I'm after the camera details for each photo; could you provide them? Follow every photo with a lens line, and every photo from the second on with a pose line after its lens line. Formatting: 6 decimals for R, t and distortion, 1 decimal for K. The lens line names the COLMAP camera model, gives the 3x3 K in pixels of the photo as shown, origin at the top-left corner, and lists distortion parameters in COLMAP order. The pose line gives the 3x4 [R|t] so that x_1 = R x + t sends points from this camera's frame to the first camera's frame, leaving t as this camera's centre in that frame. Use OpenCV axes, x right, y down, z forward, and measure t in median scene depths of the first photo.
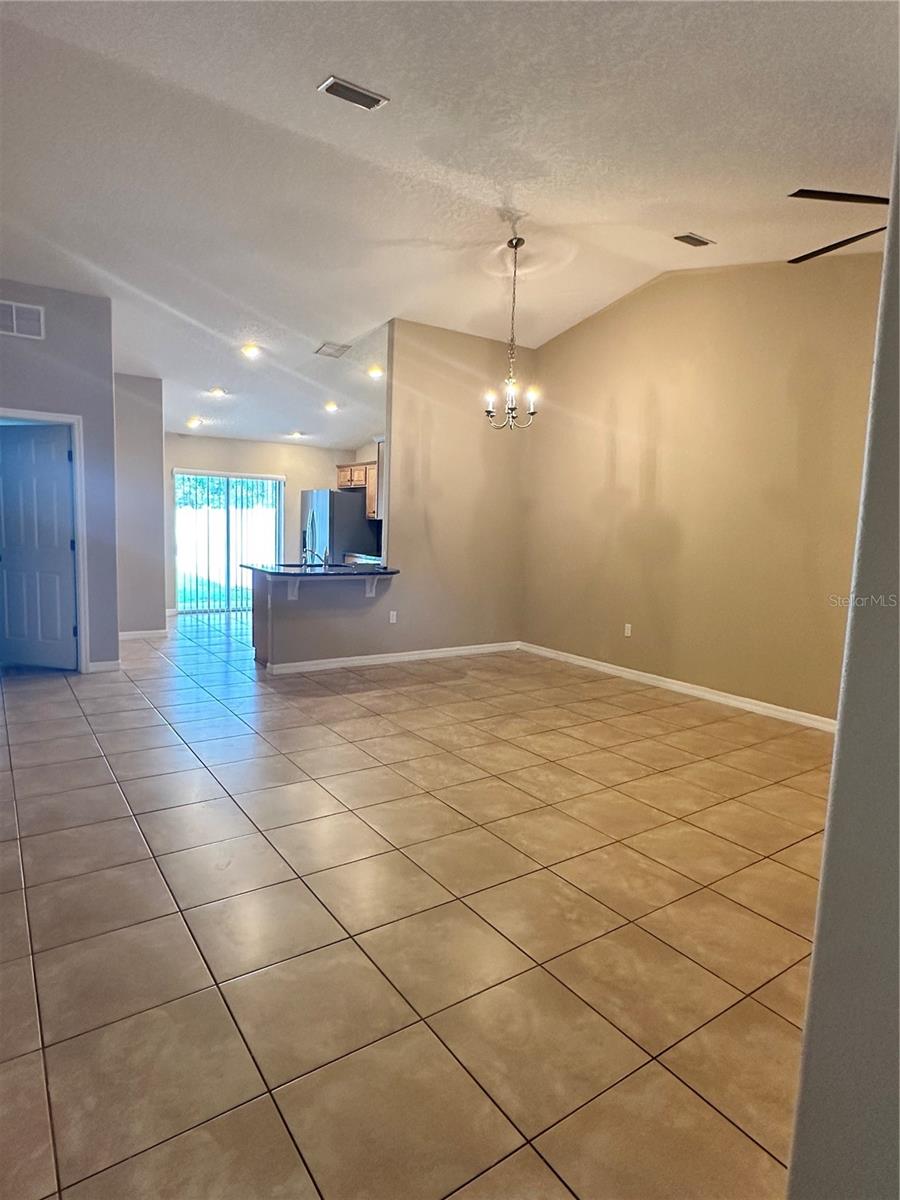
lens RADIAL K [[658.8, 0, 444.3], [0, 658.8, 601.1], [0, 0, 1]] dist [0.004156, 0.000942]
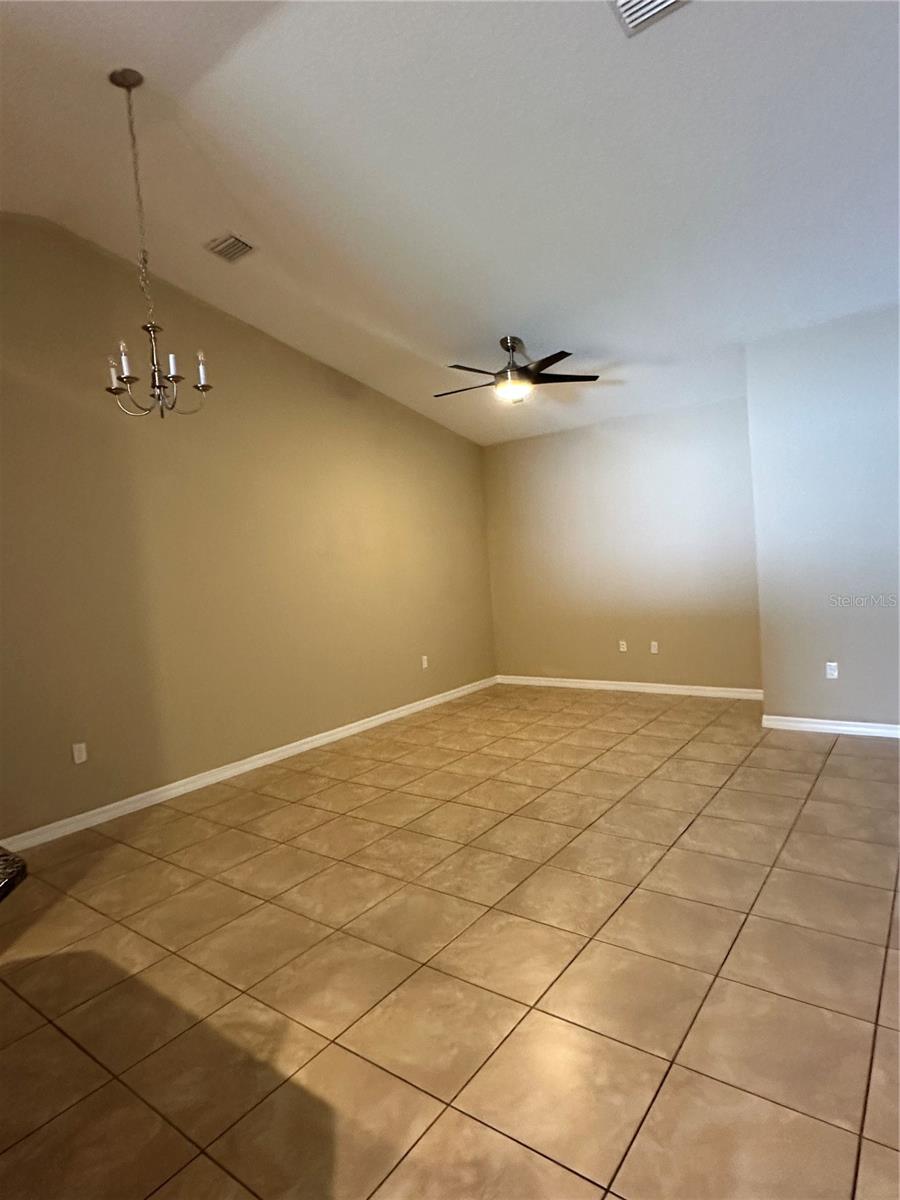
lens RADIAL K [[658.8, 0, 450.2], [0, 658.8, 599.9], [0, 0, 1]] dist [0.004156, 0.000942]
pose [[-0.317172, -0.065727, 0.946088, -0.508540], [0.172569, 0.976941, 0.125723, -0.141158], [-0.932535, 0.203141, -0.298516, 0.976838]]
